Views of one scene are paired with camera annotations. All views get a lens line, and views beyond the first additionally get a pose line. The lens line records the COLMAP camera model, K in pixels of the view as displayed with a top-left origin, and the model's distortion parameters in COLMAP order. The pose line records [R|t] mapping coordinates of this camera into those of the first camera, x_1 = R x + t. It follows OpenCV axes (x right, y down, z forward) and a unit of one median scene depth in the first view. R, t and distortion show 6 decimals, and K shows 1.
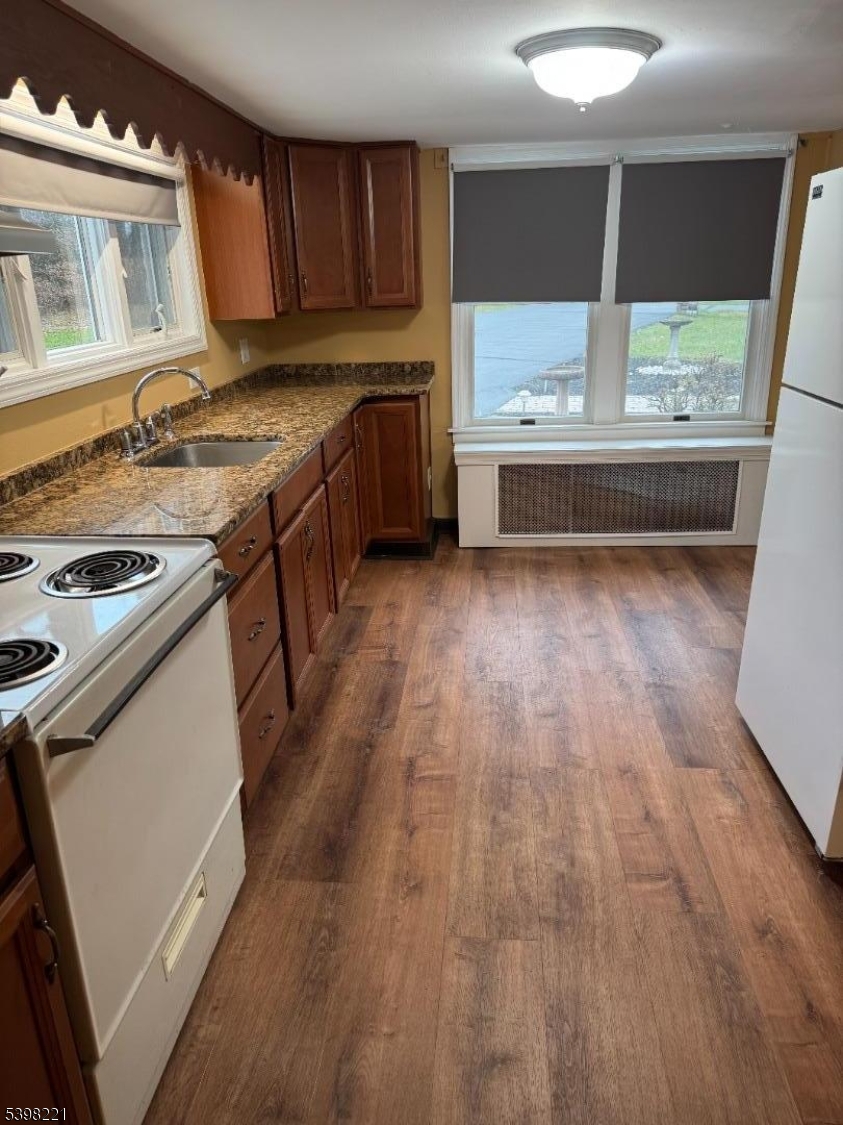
lens RADIAL K [[789.6, 0, 421.5], [0, 789.6, 562.5], [0, 0, 1]] dist [0.142218, -0.222987]
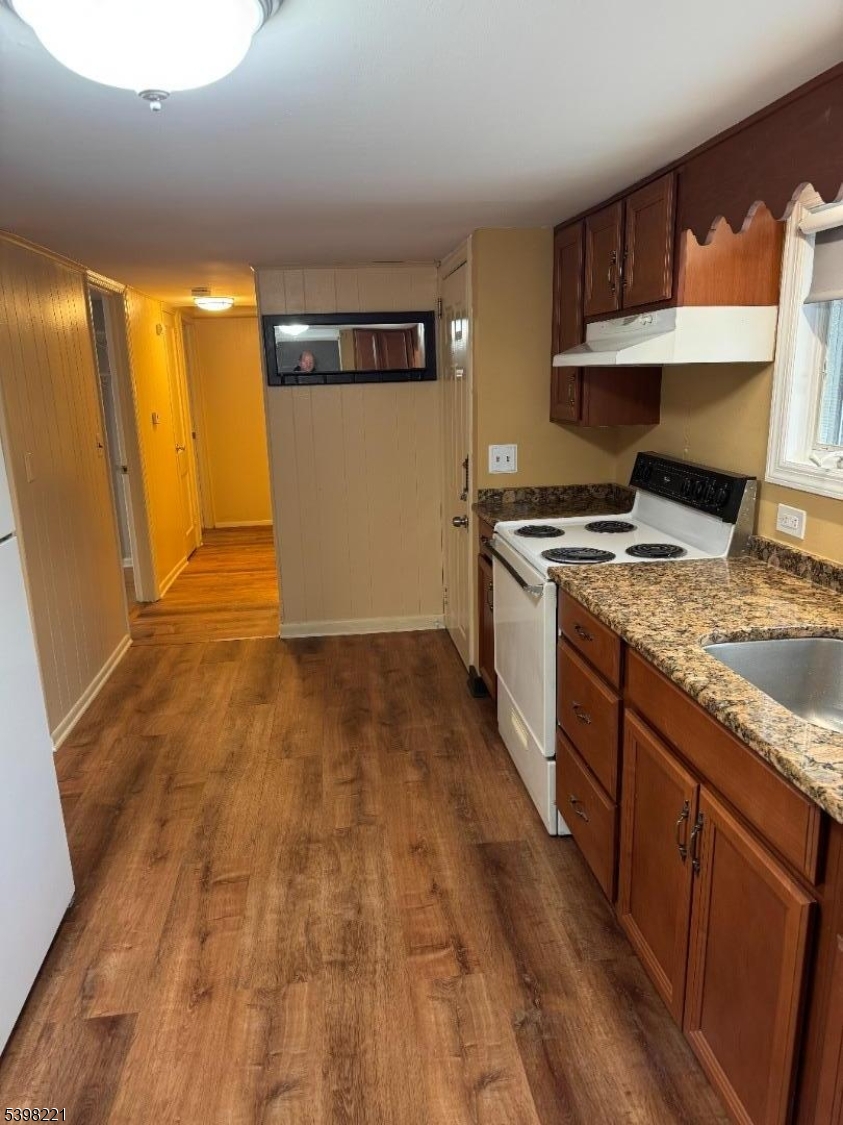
lens RADIAL K [[789.6, 0, 421.5], [0, 789.6, 562.5], [0, 0, 1]] dist [0.142218, -0.222987]
pose [[-0.976731, 0.100588, -0.189416, 0.169858], [-0.020987, 0.834126, 0.551175, -0.640322], [0.213438, 0.542325, -0.812606, 1.678543]]
